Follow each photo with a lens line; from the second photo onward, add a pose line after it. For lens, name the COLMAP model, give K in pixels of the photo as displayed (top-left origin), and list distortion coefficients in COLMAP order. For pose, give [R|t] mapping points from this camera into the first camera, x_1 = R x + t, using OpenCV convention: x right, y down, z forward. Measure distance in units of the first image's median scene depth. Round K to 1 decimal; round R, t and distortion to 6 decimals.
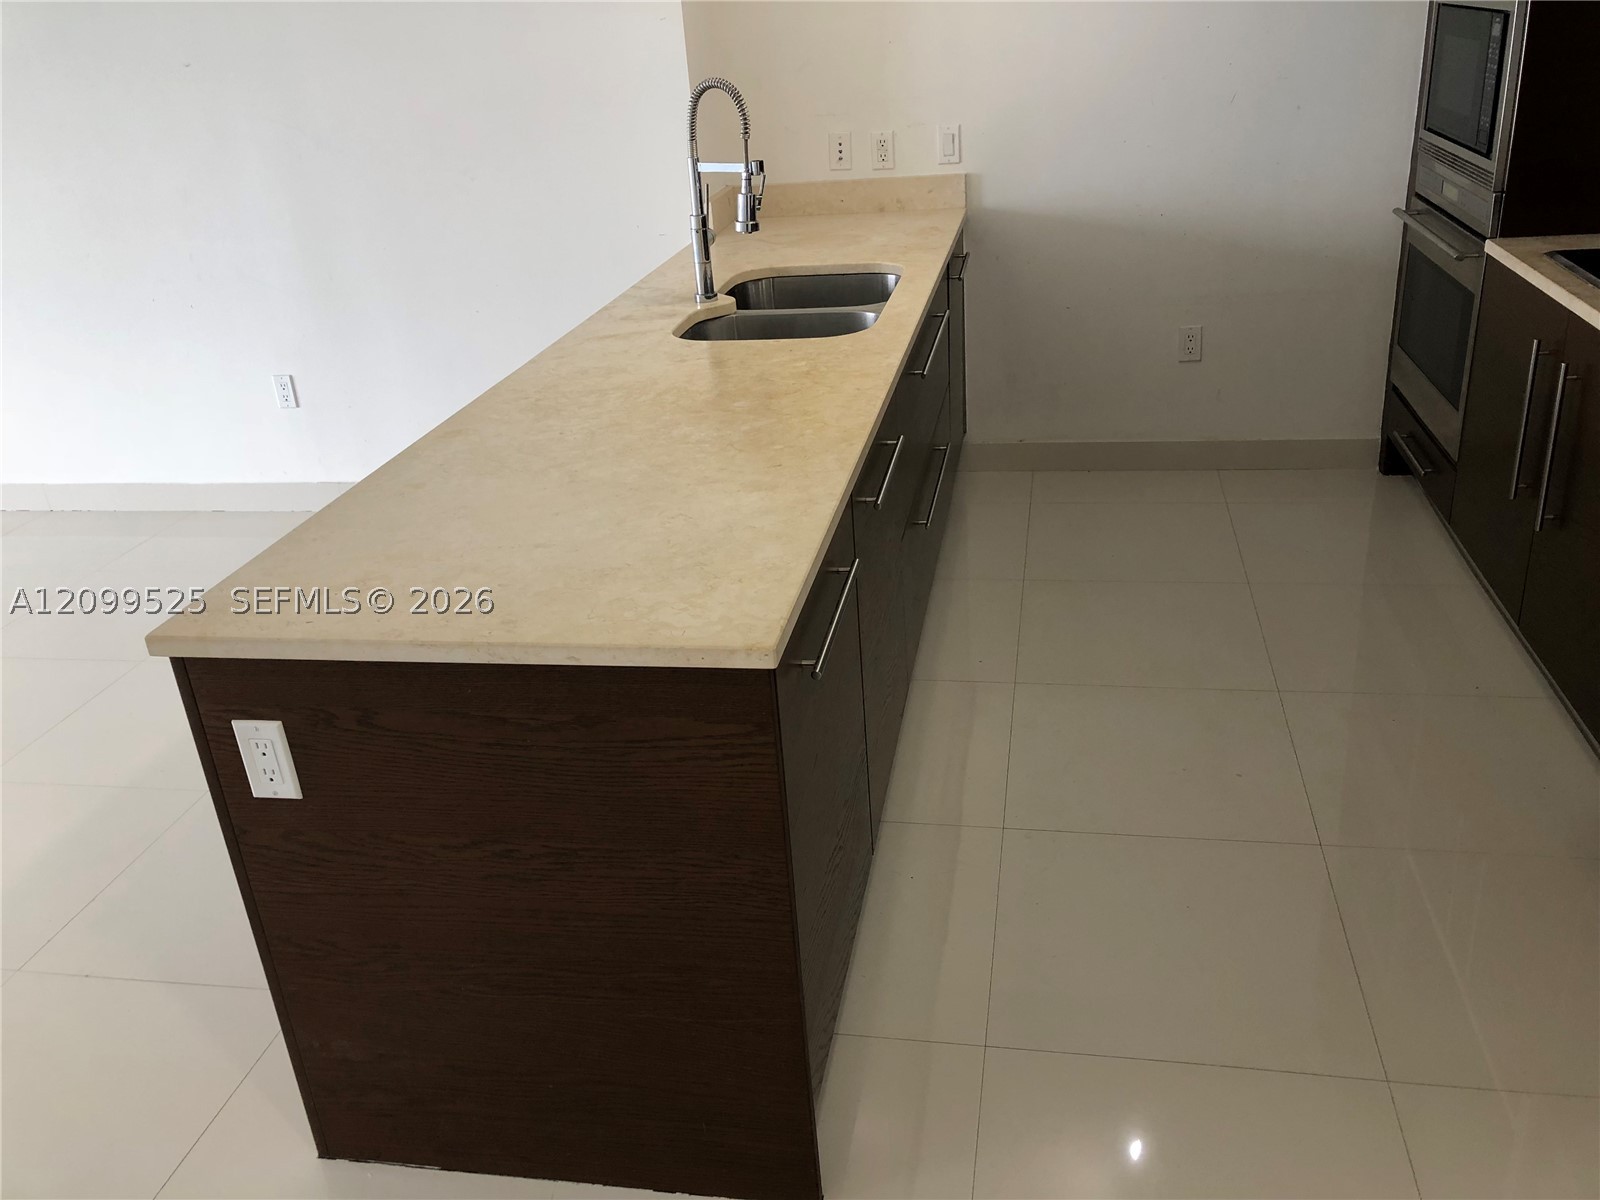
lens RADIAL K [[1320.0, 0, 797.9], [0, 1320.0, 608.9], [0, 0, 1]] dist [0.059683, -0.098987]
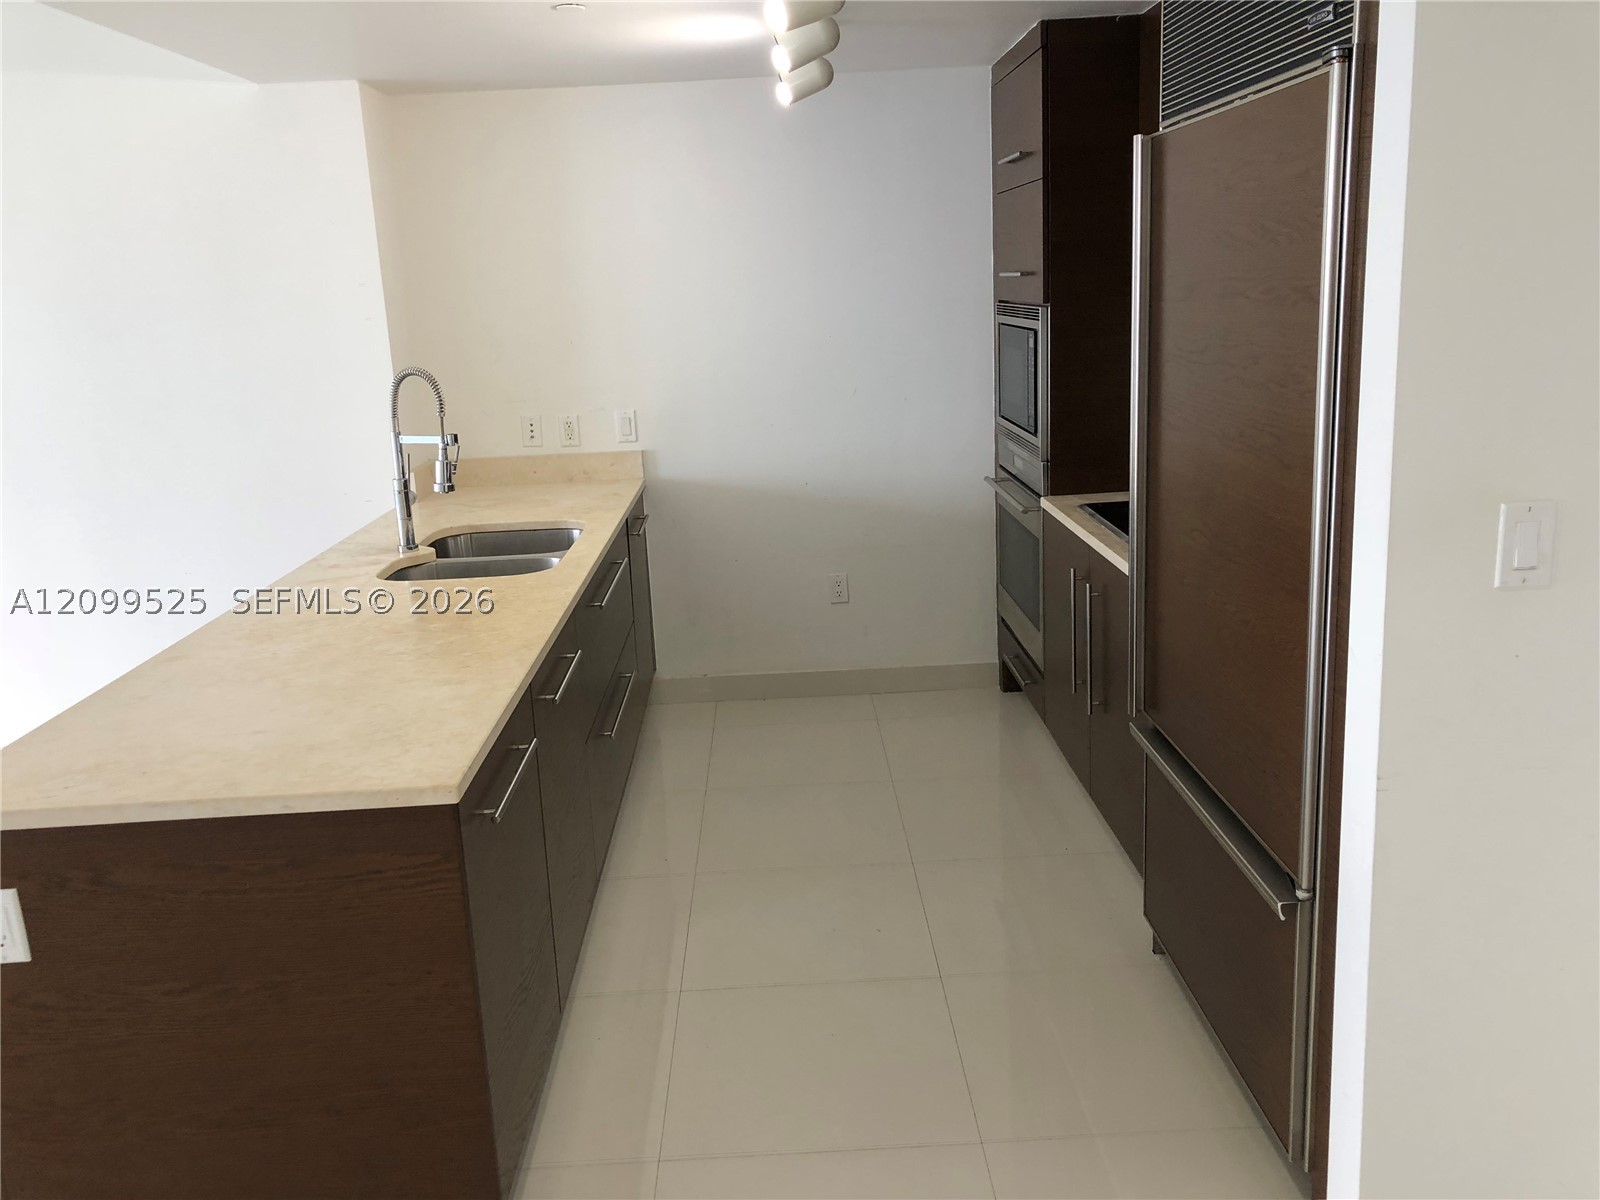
lens RADIAL K [[1320.0, 0, 797.9], [0, 1320.0, 608.9], [0, 0, 1]] dist [0.059683, -0.098987]
pose [[0.977564, -0.023239, 0.209352, 0.018448], [0.065437, 0.978223, -0.196971, 0.062694], [-0.200215, 0.206251, 0.957797, -0.149200]]
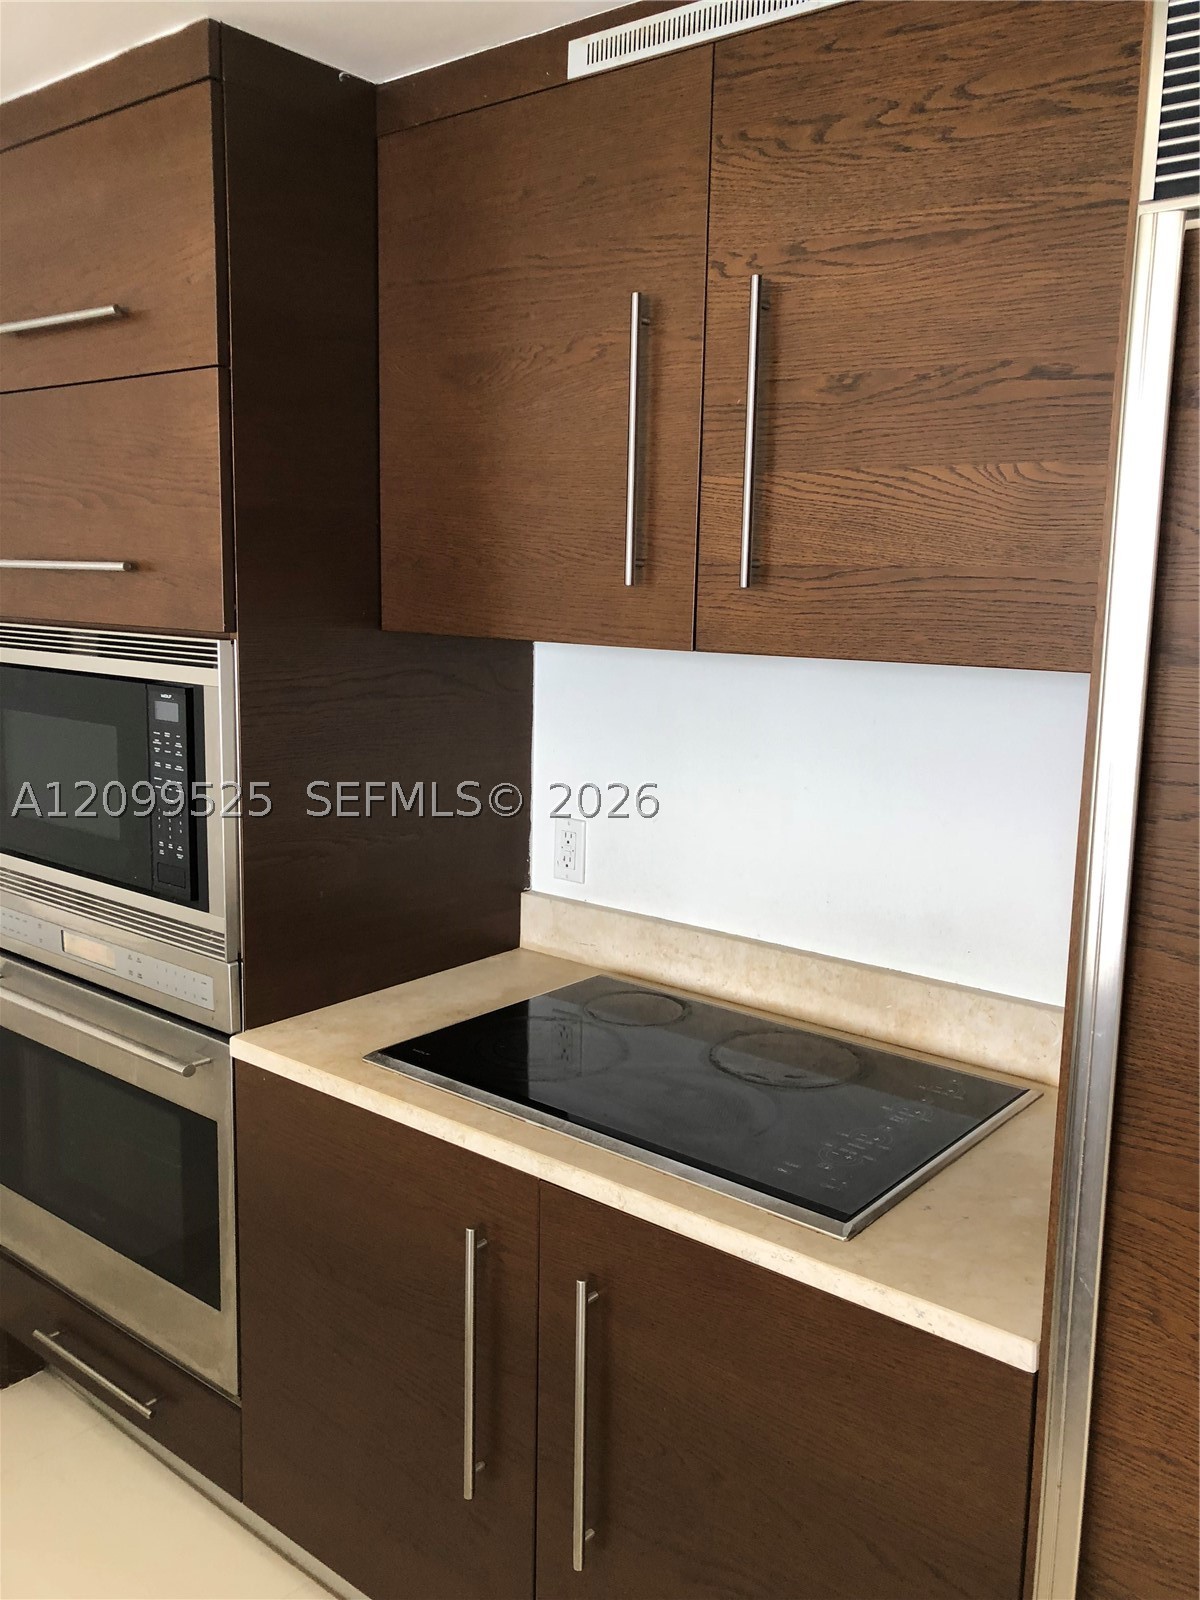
lens RADIAL K [[1320.5, 0, 596.5], [0, 1320.5, 796.7], [0, 0, 1]] dist [0.058491, -0.055237]
pose [[0.481138, -0.059877, 0.874598, 0.076904], [0.313969, 0.943254, -0.108146, -0.259705], [-0.818492, 0.326630, 0.472635, 0.537779]]
